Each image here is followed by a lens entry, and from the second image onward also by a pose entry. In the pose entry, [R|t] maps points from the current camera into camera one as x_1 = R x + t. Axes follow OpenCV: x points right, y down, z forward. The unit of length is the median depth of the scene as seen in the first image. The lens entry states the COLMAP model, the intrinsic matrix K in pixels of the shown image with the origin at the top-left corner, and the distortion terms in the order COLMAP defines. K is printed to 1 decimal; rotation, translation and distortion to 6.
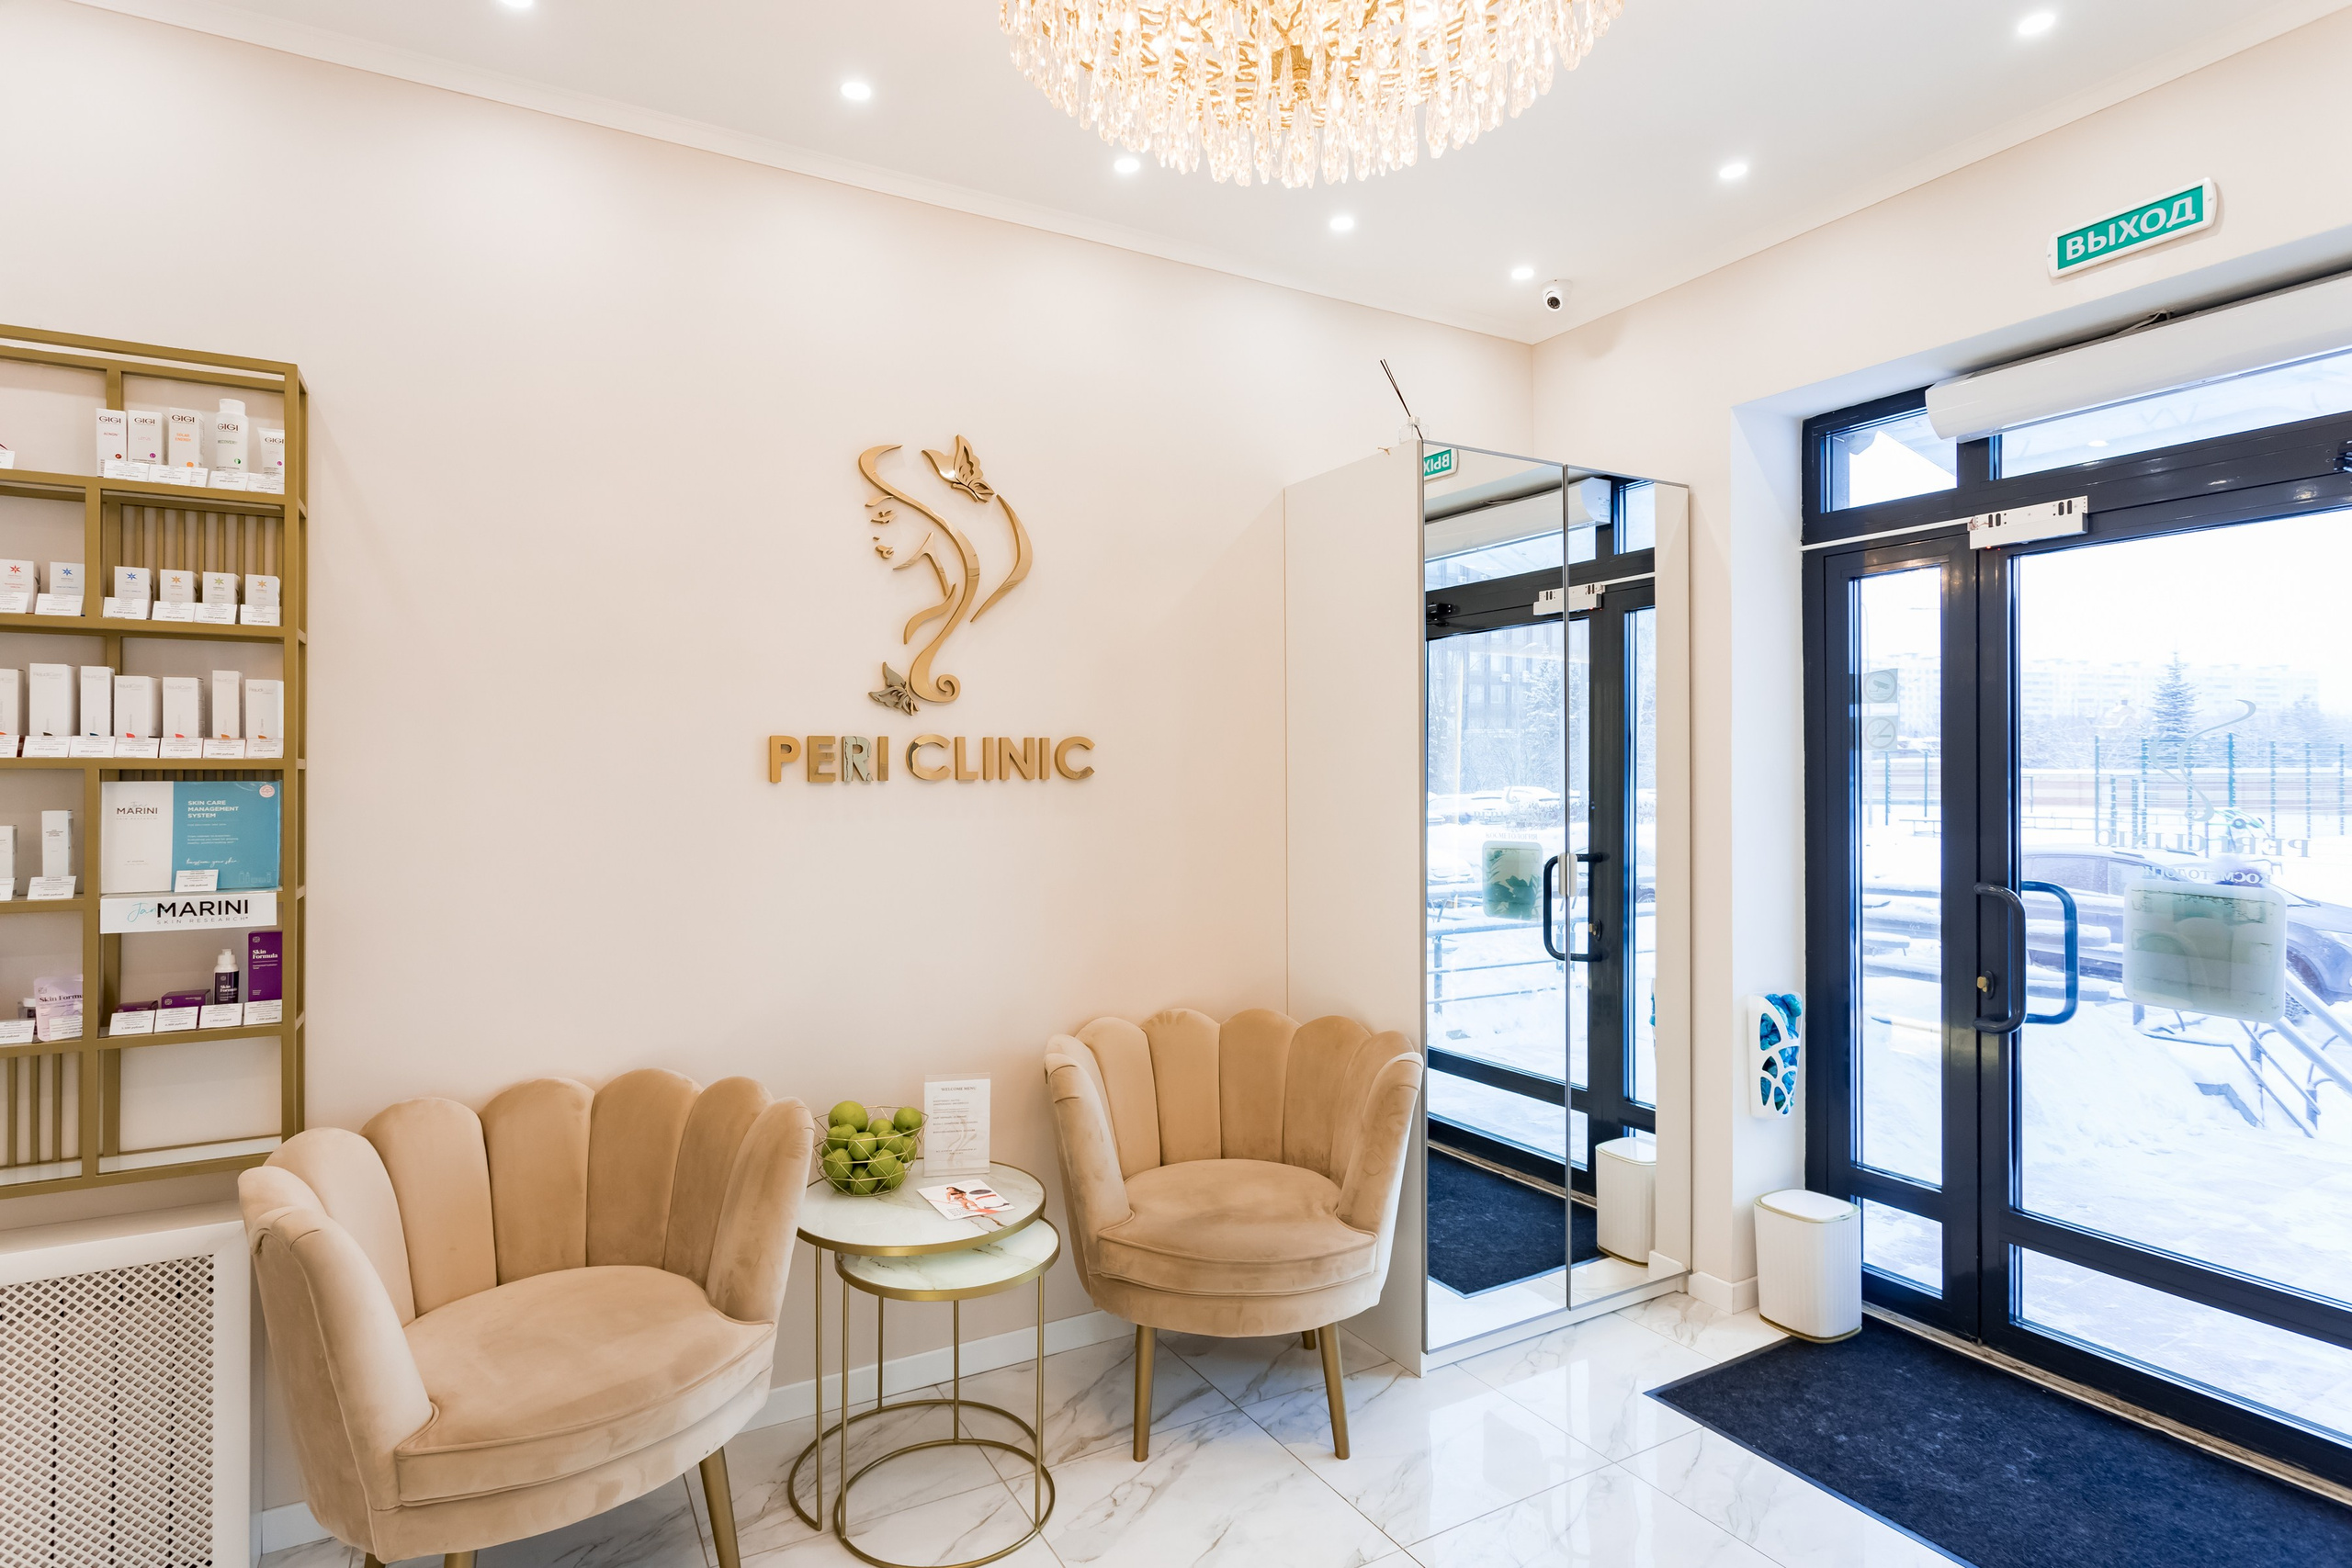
lens RADIAL K [[1260.1, 0, 1137.2], [0, 1260.1, 744.2], [0, 0, 1]] dist [-0.006715, -0.001208]
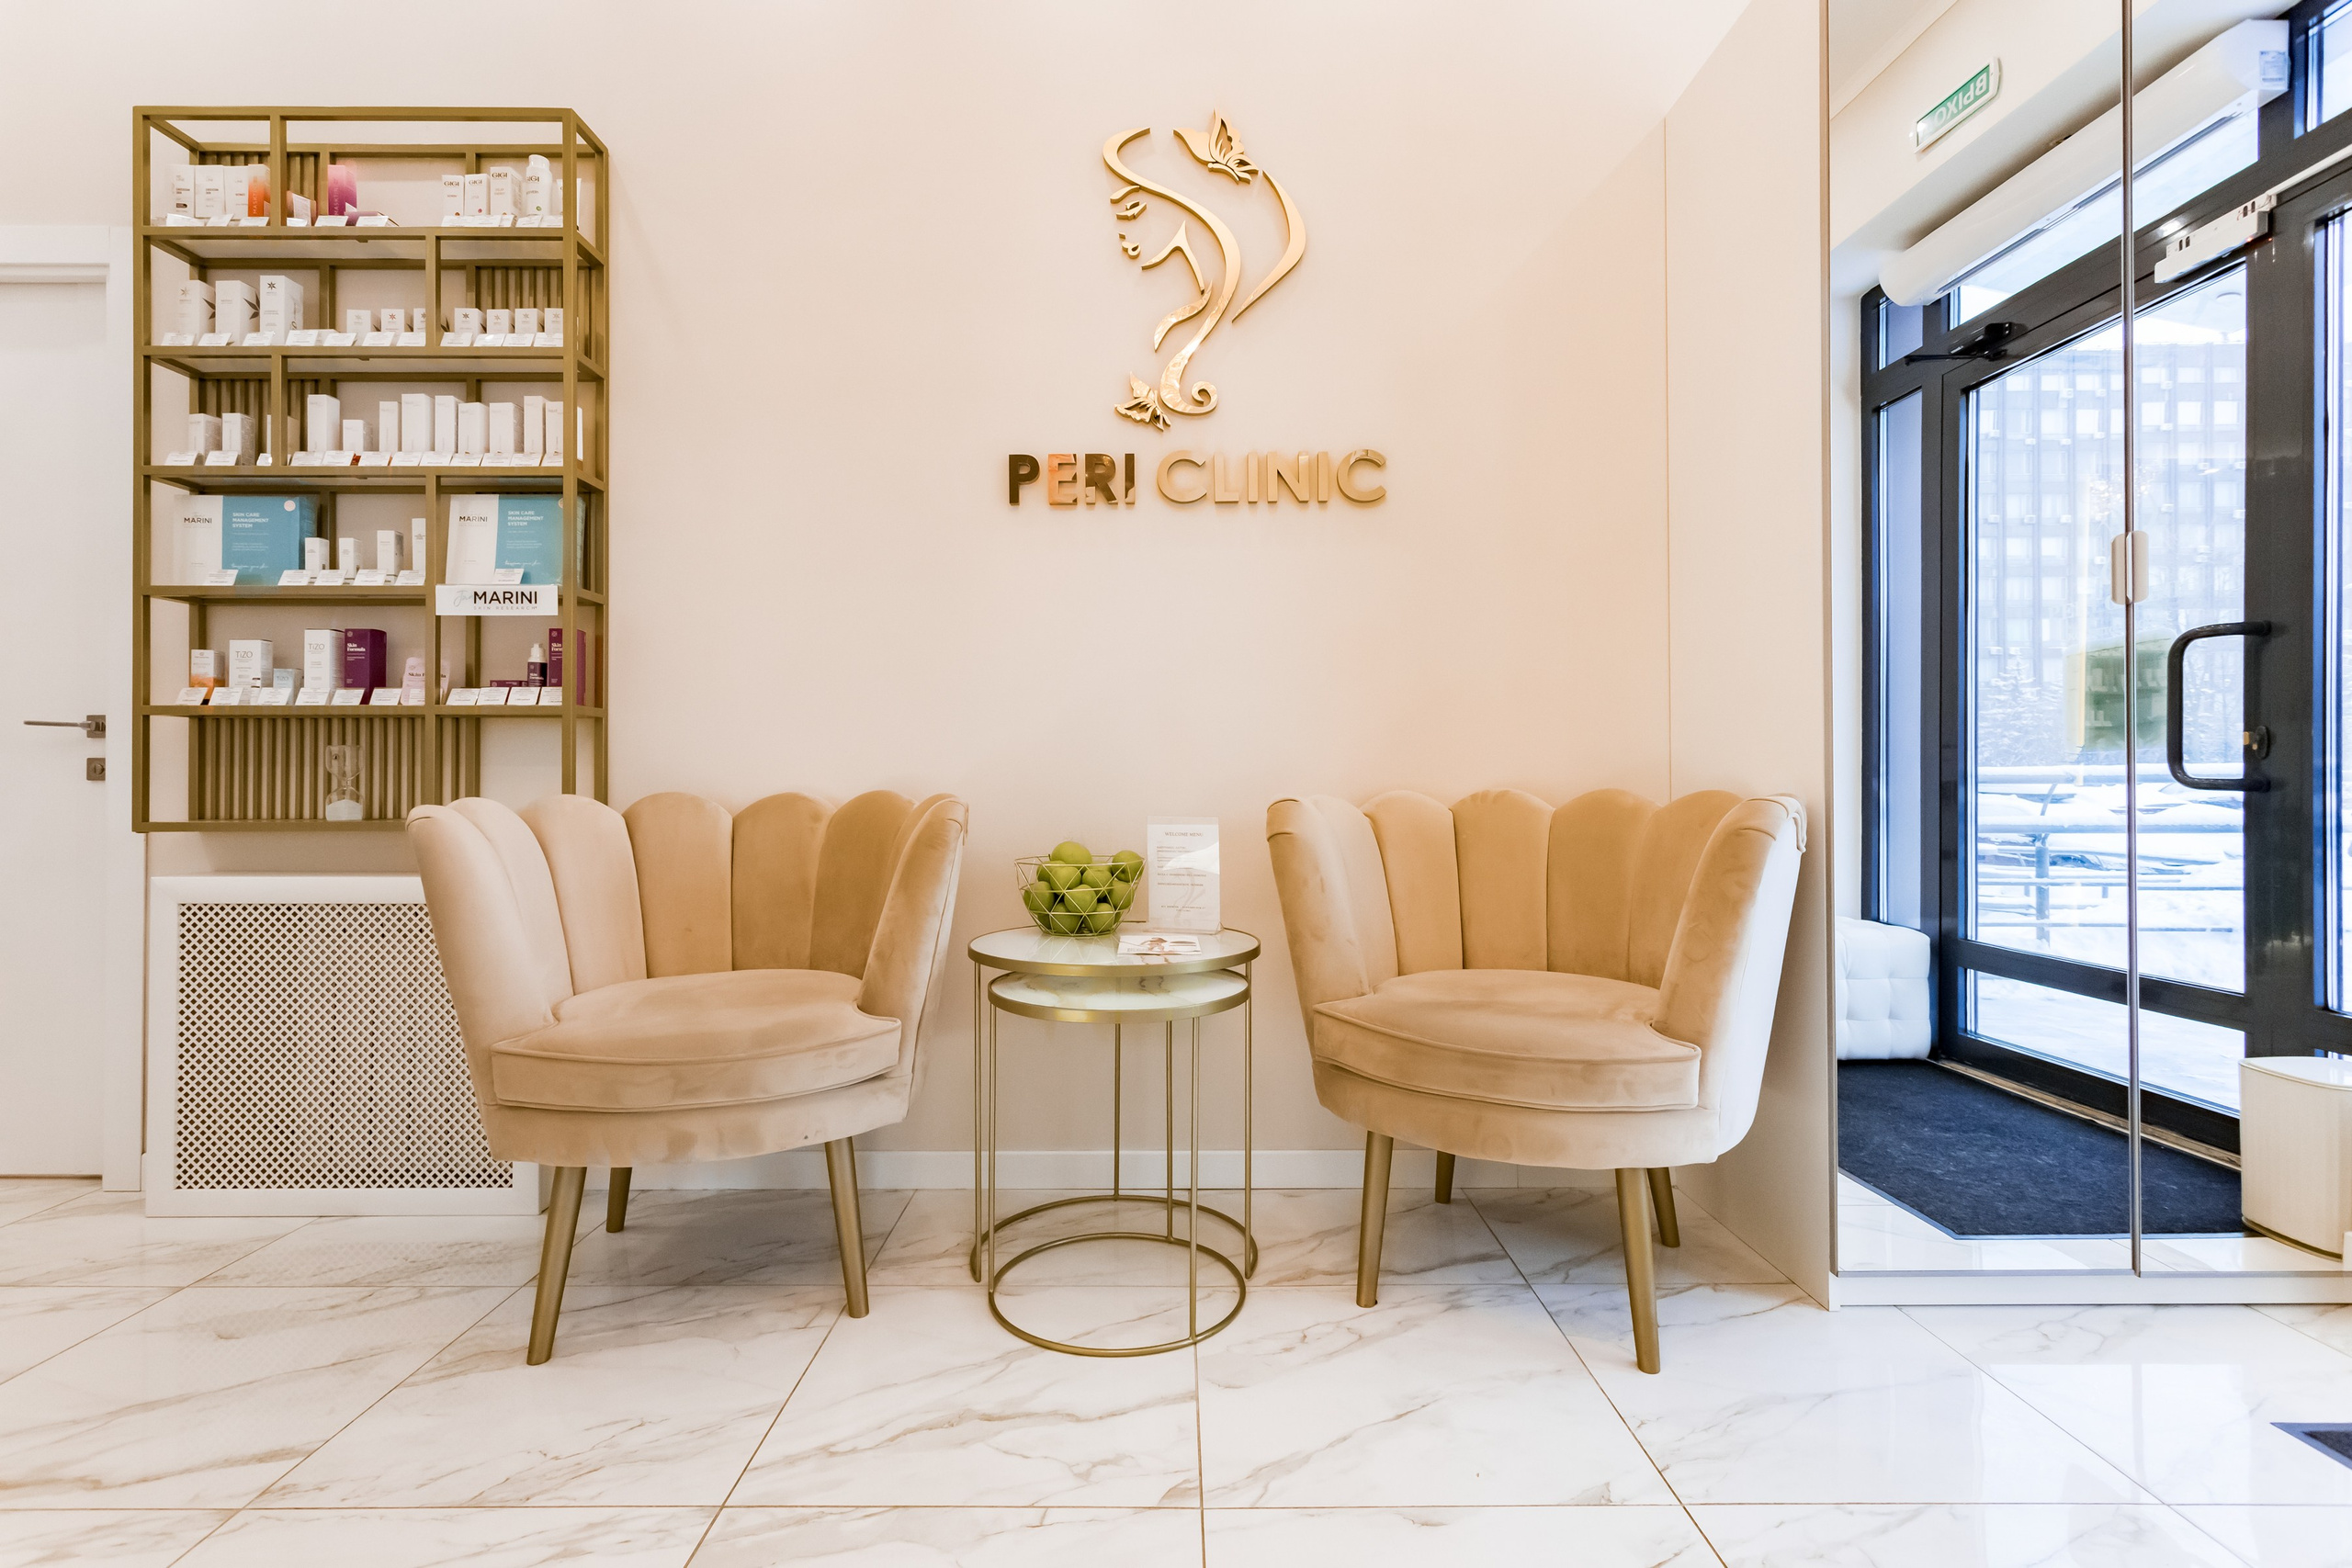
lens RADIAL K [[1117.7, 0, 1195.4], [0, 1117.7, 790.1], [0, 0, 1]] dist [0.003818, 0.002662]
pose [[0.873442, -0.000339, -0.486929, 0.239696], [-0.003478, 0.999970, -0.006935, 0.249439], [0.486916, 0.007751, 0.873414, 0.335039]]
